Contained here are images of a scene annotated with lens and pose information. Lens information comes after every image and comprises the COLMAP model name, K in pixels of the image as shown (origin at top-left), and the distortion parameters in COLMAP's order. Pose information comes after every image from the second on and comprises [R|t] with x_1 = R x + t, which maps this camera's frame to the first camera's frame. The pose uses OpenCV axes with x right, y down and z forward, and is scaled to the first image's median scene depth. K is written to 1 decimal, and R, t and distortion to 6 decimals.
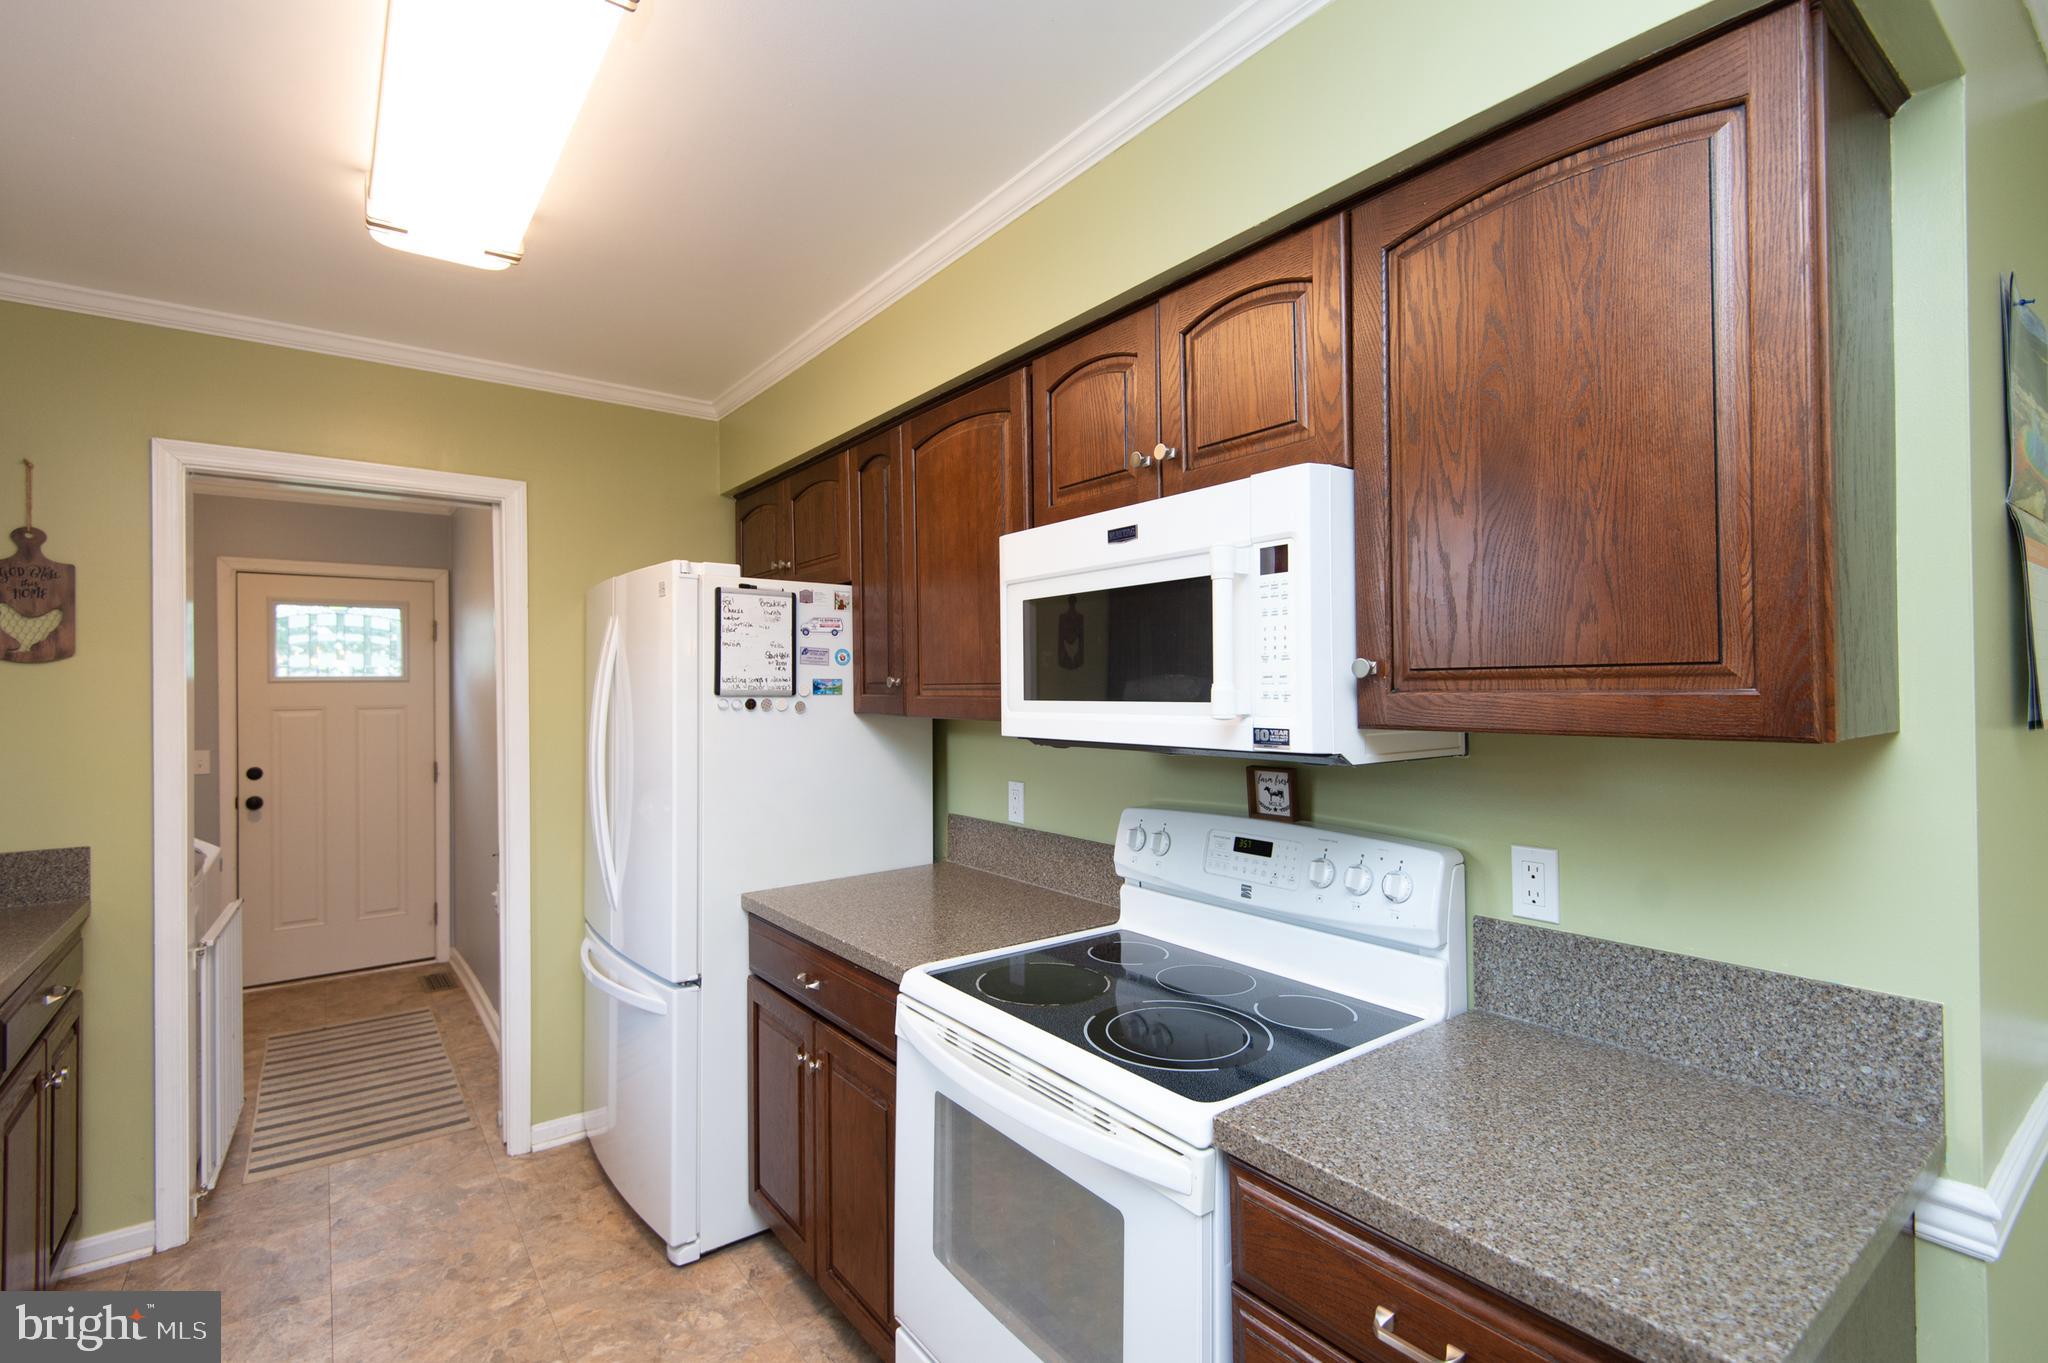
lens RADIAL K [[937.5, 0, 1033.3], [0, 937.5, 675.8], [0, 0, 1]] dist [0.025892, -0.013239]
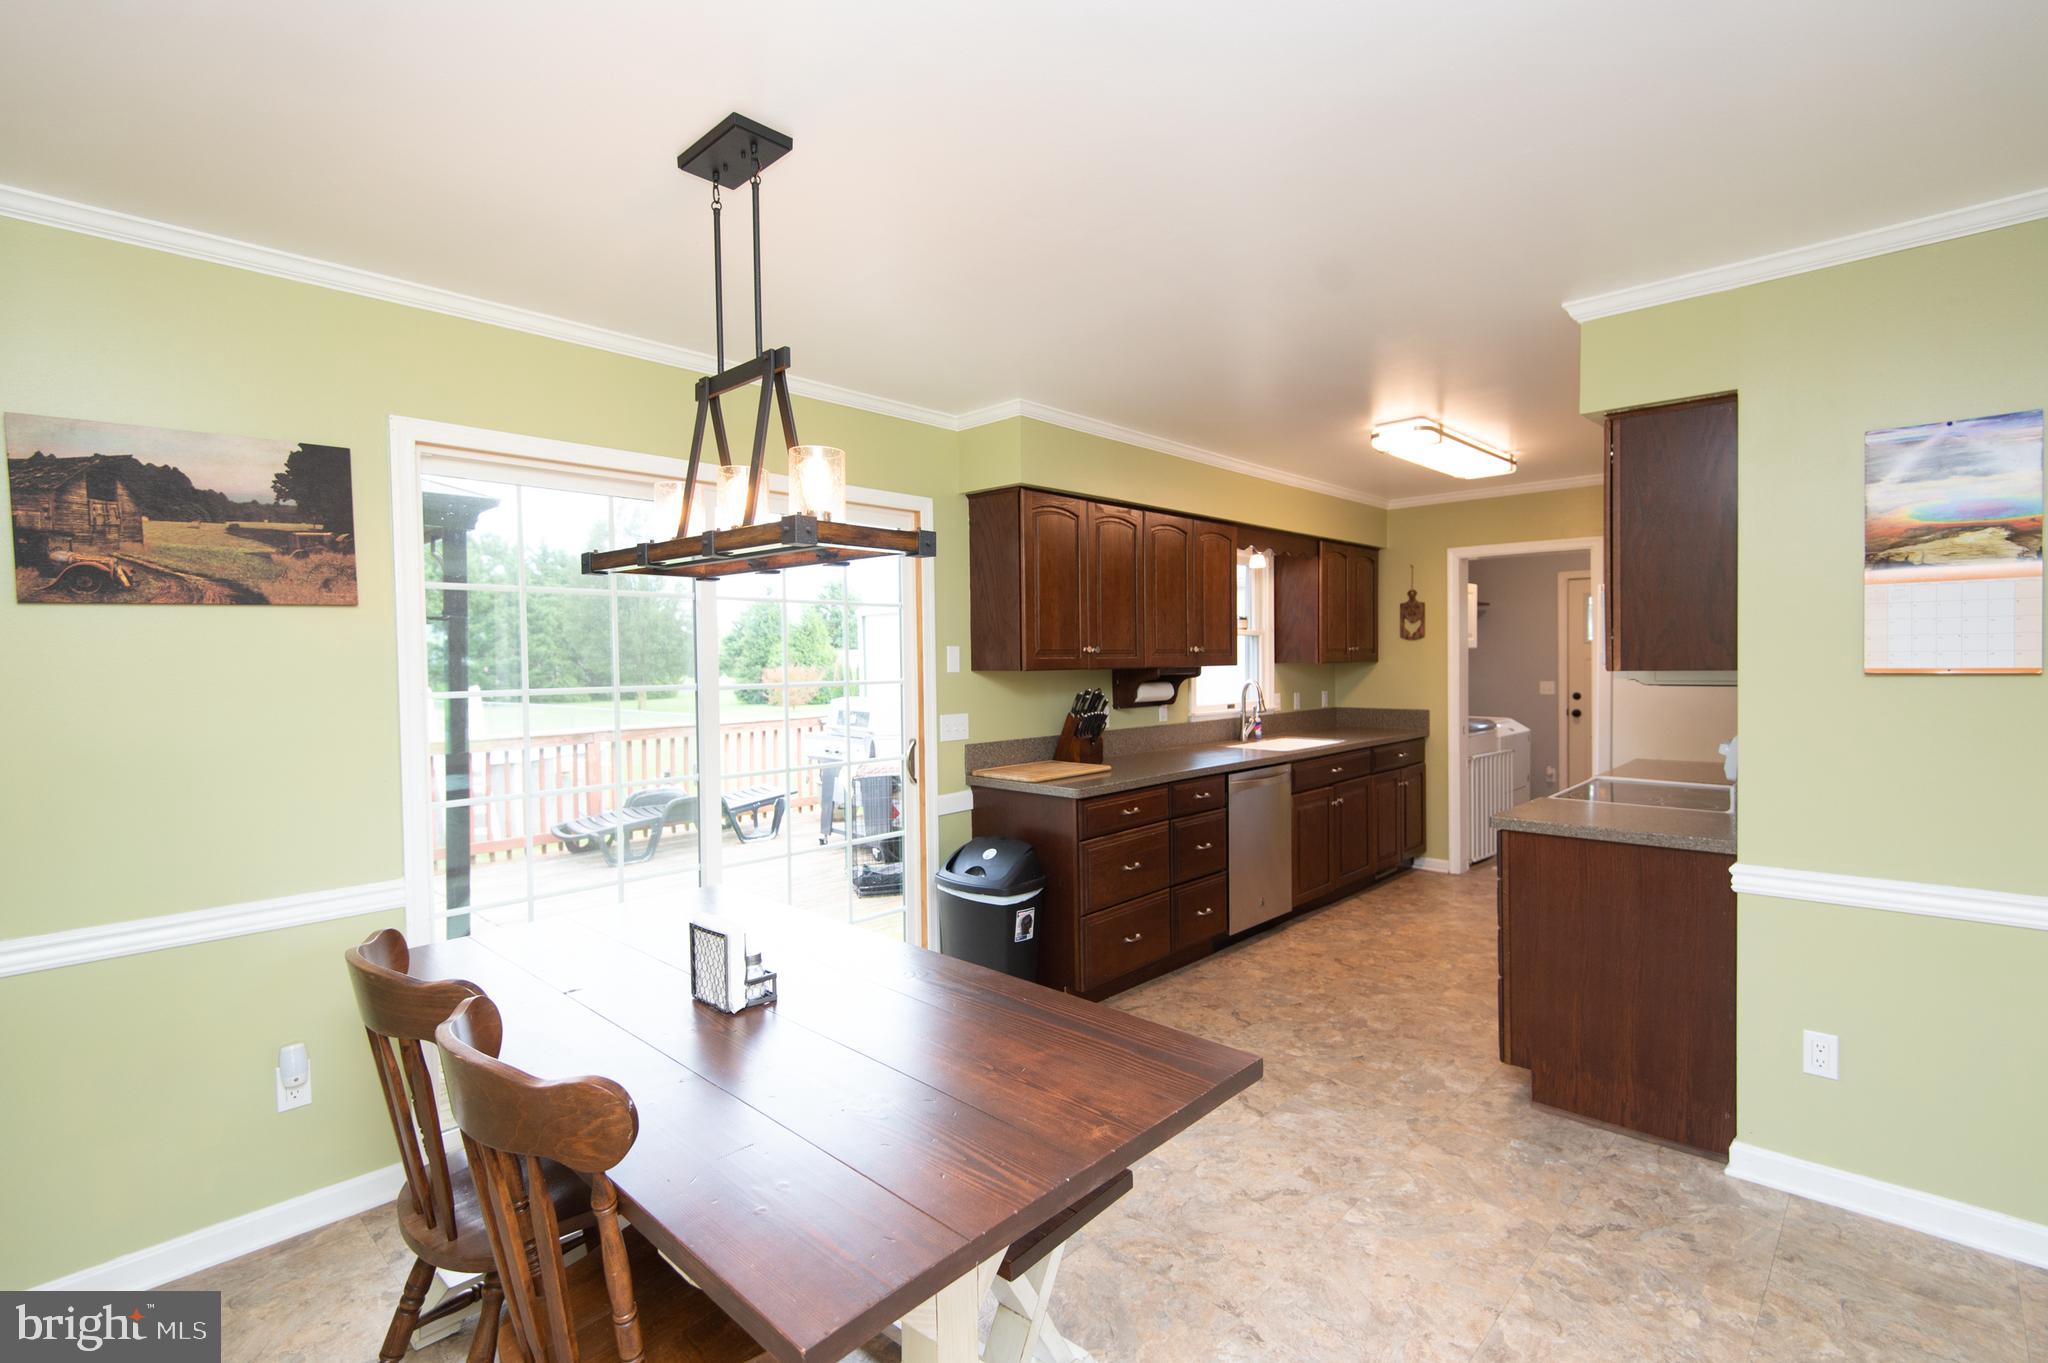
lens RADIAL K [[937.5, 0, 1010.0], [0, 937.5, 684.5], [0, 0, 1]] dist [0.025892, -0.013239]
pose [[0.146743, 0.034692, -0.988566, 1.341534], [0.025518, 0.998919, 0.038843, -0.019858], [0.988845, -0.030926, 0.145699, -0.497287]]
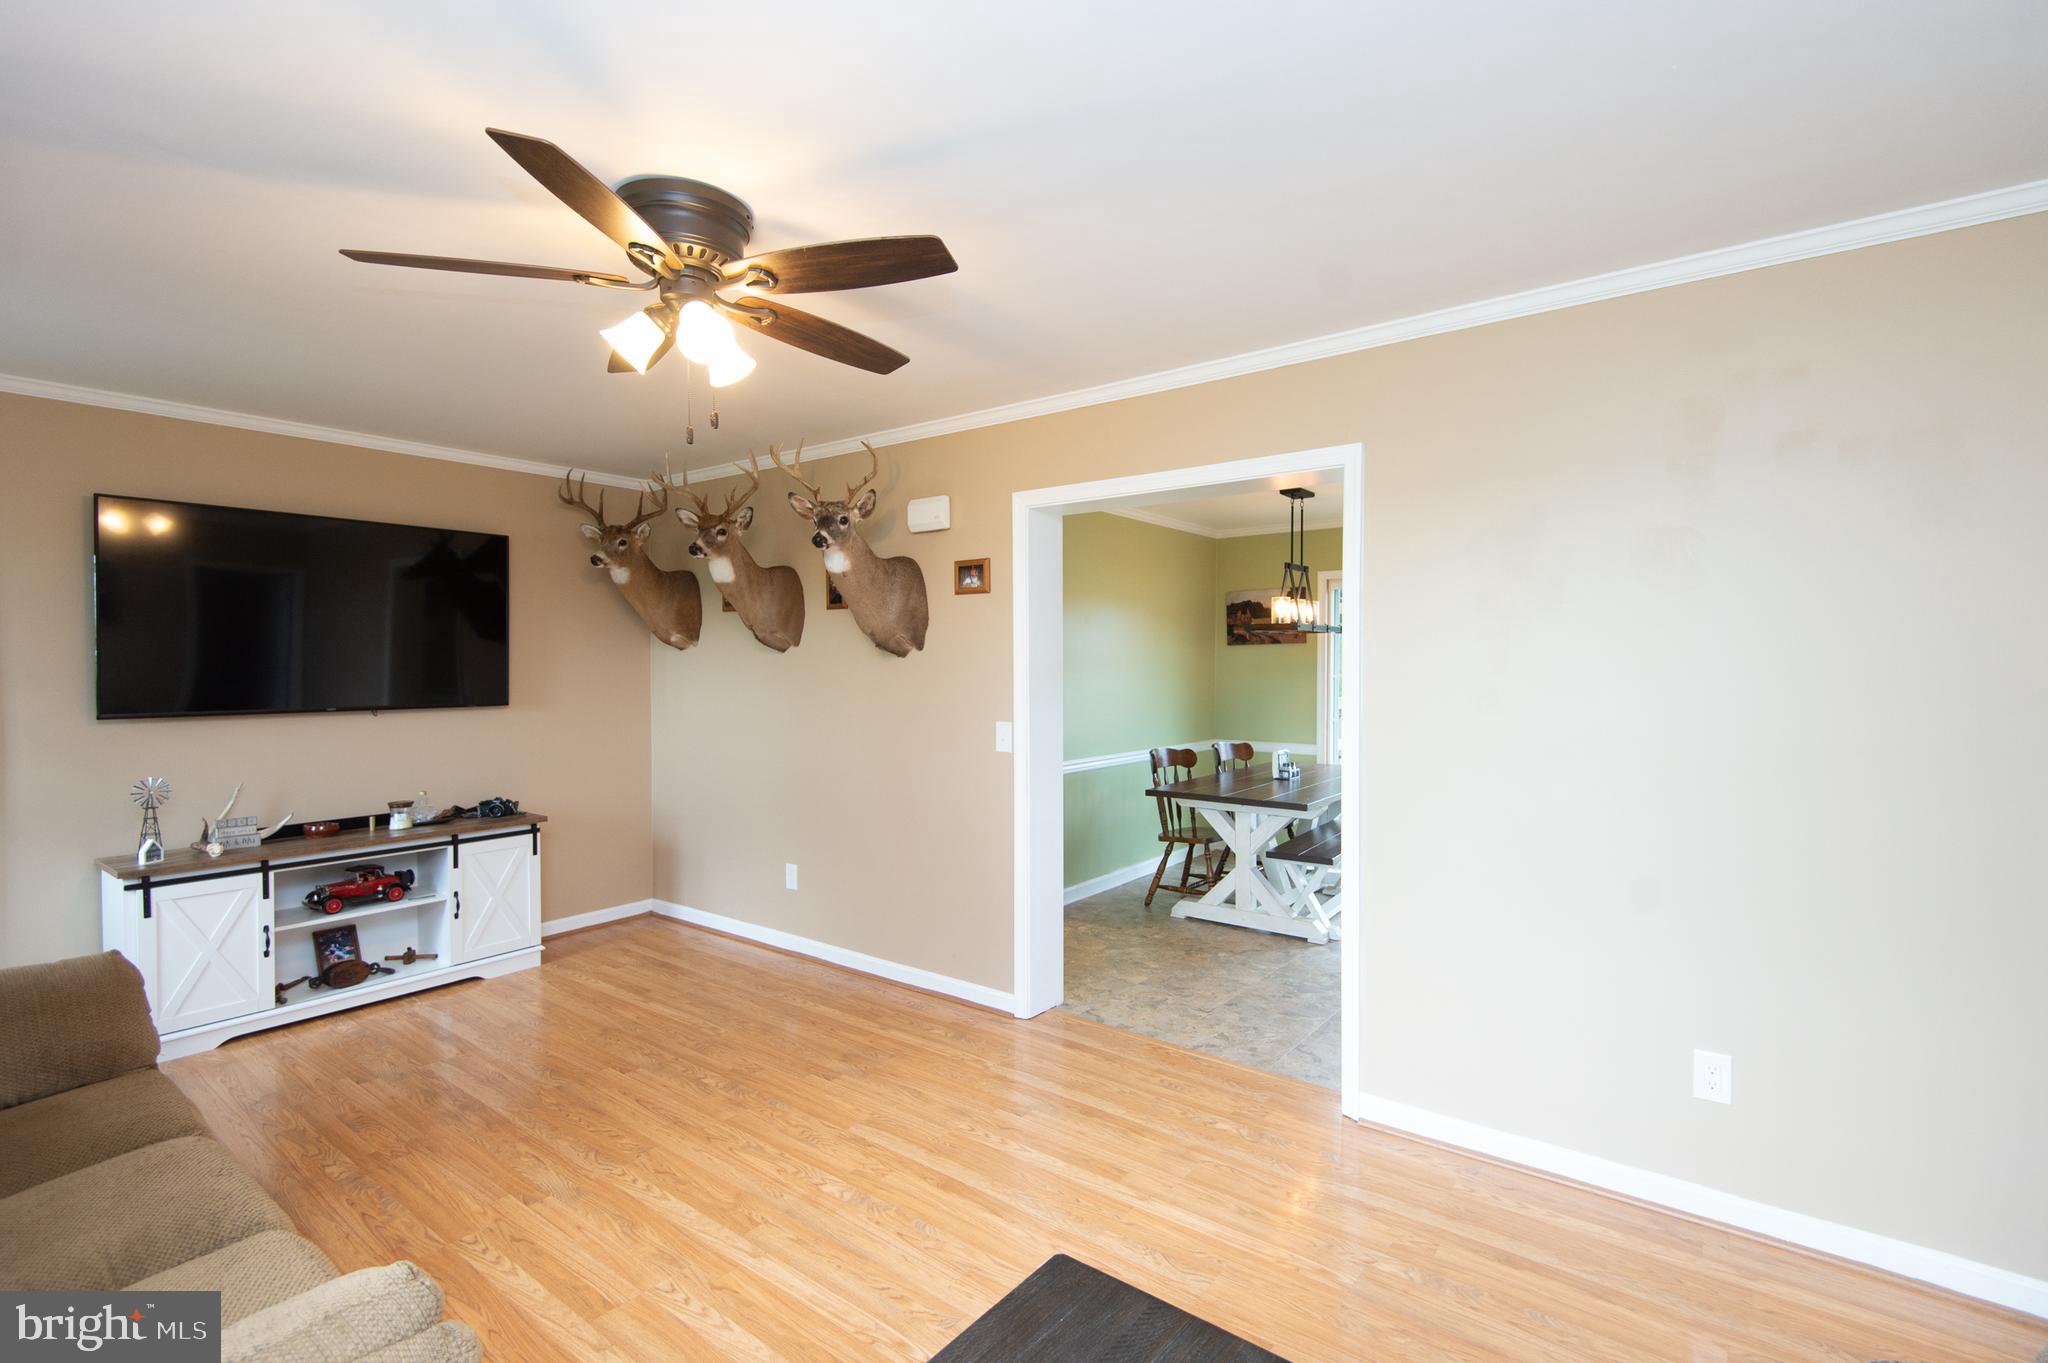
lens RADIAL K [[937.5, 0, 1038.3], [0, 937.5, 662.5], [0, 0, 1]] dist [0.025892, -0.013239]
pose [[-0.967483, 0.010456, -0.252720, 1.722245], [0.013873, 0.999835, -0.011741, -0.000937], [0.252555, -0.014866, -0.967468, 1.549070]]
